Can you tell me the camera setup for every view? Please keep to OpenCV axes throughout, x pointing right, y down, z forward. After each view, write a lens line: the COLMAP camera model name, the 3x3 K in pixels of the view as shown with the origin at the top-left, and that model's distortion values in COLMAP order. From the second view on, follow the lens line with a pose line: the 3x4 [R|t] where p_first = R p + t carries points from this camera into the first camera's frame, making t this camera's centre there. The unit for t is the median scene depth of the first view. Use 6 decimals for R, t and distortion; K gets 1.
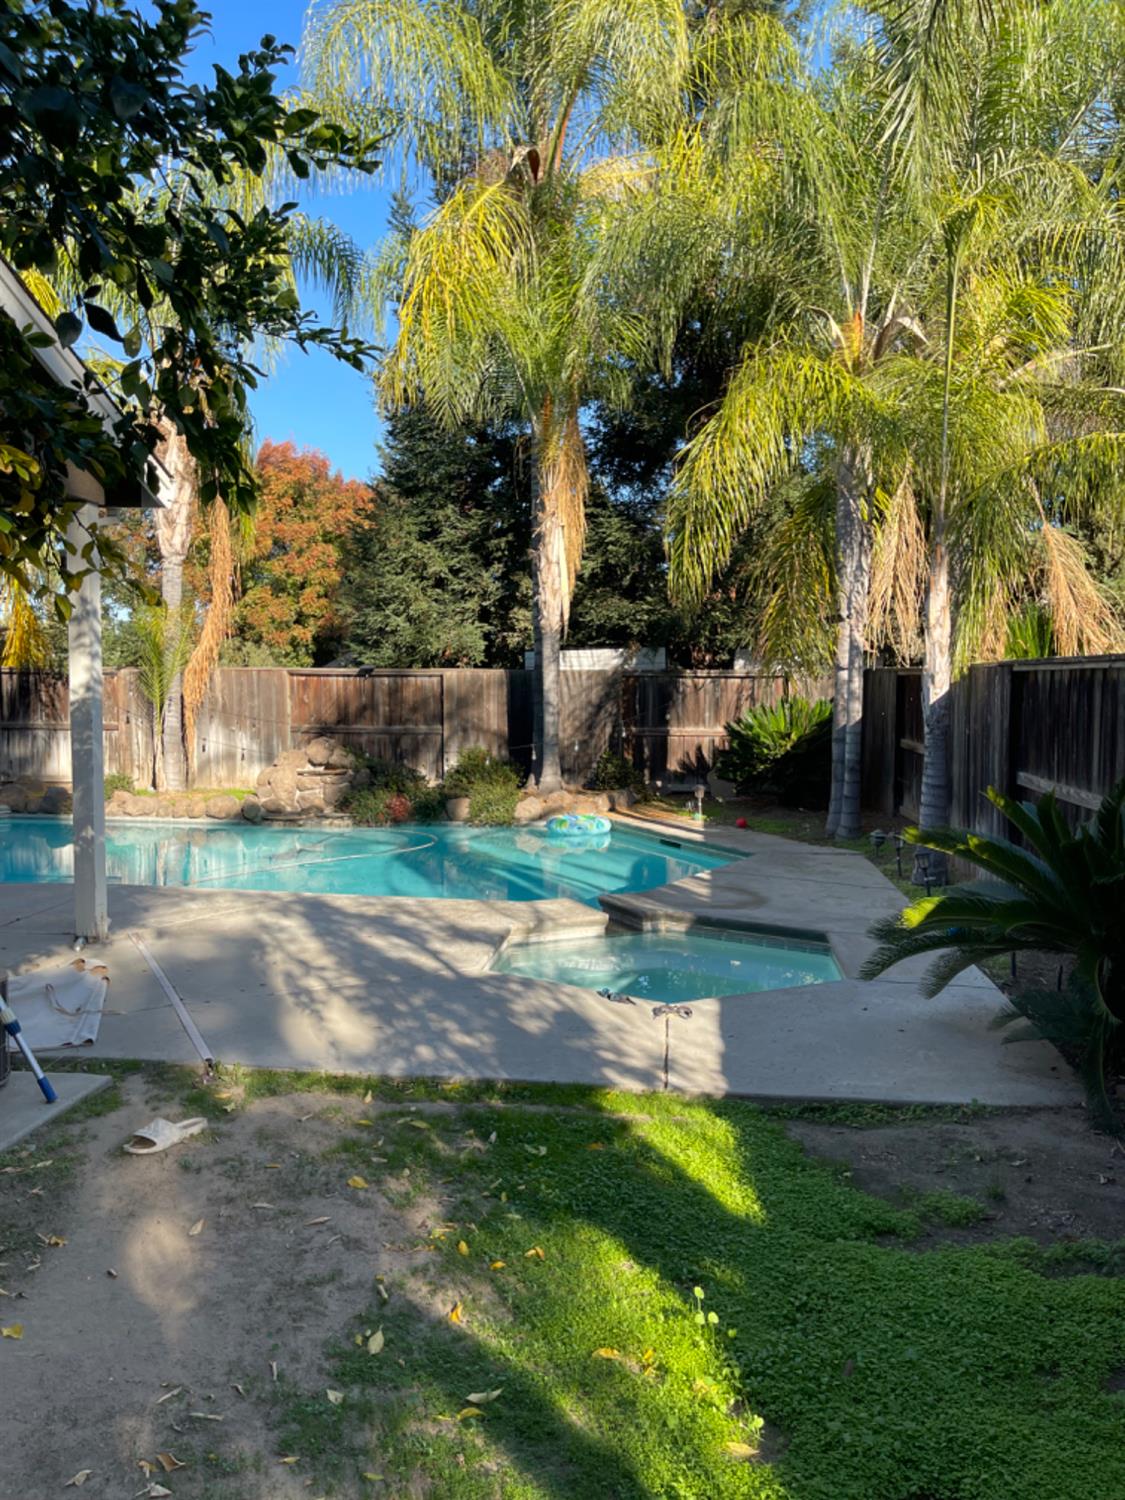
lens RADIAL K [[1125.6, 0, 564.6], [0, 1125.6, 756.7], [0, 0, 1]] dist [0.076759, -0.102307]
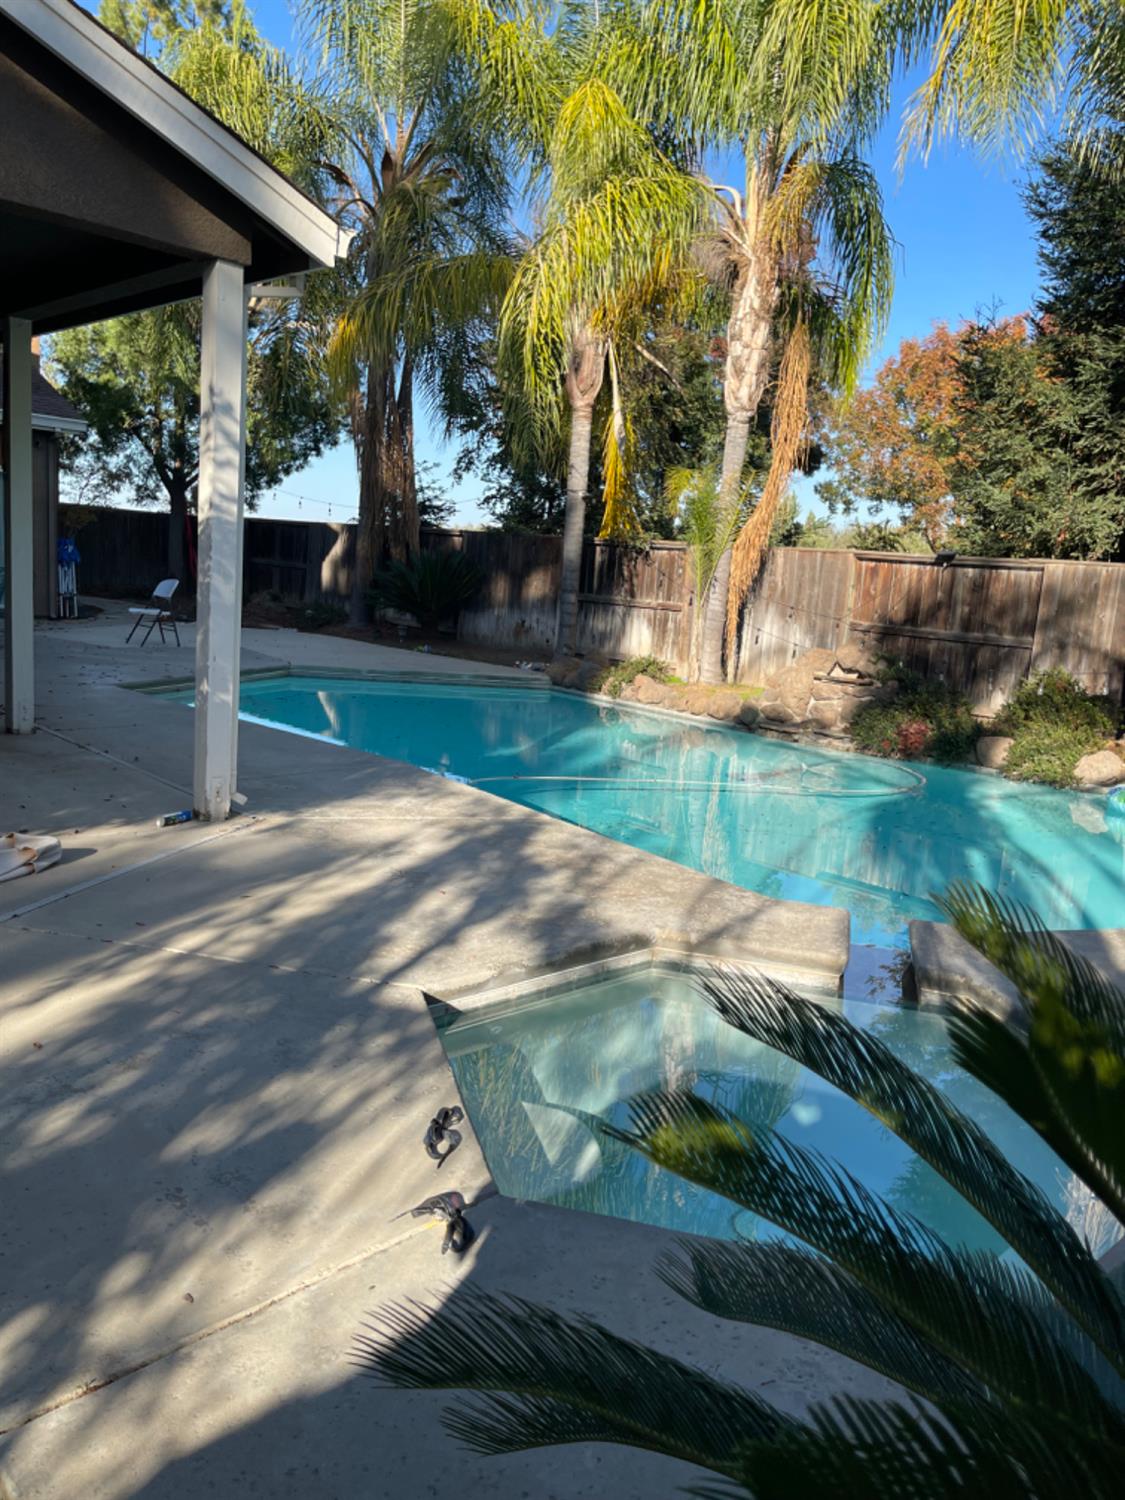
lens RADIAL K [[1125.6, 0, 564.6], [0, 1125.6, 756.7], [0, 0, 1]] dist [0.076759, -0.102307]
pose [[0.766773, 0.160571, -0.621511, 0.142944], [-0.112415, 0.986836, 0.116266, -0.003429], [0.631998, -0.019282, 0.774730, 0.260996]]
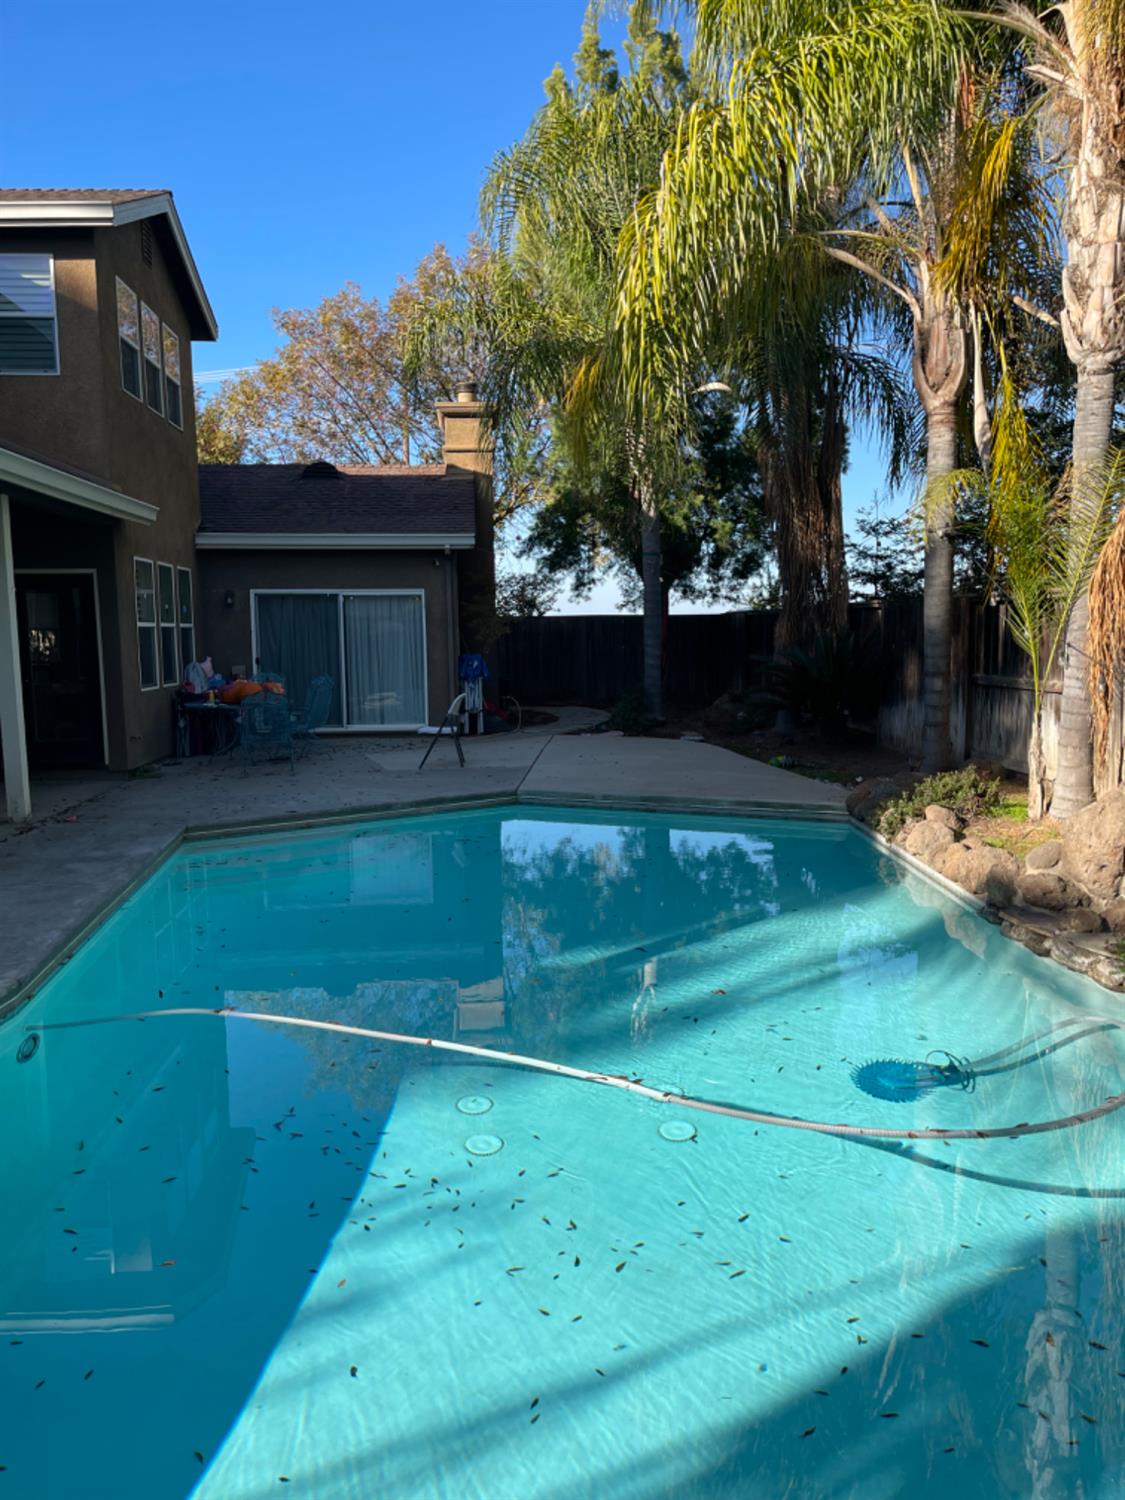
lens RADIAL K [[1106.6, 0, 606.6], [0, 1106.6, 771.9], [0, 0, 1]] dist [0.076622, -0.110273]
pose [[0.228852, 0.114589, -0.966693, 0.116062], [-0.047890, 0.993170, 0.106391, -0.039706], [0.972283, 0.021947, 0.232776, 0.733010]]
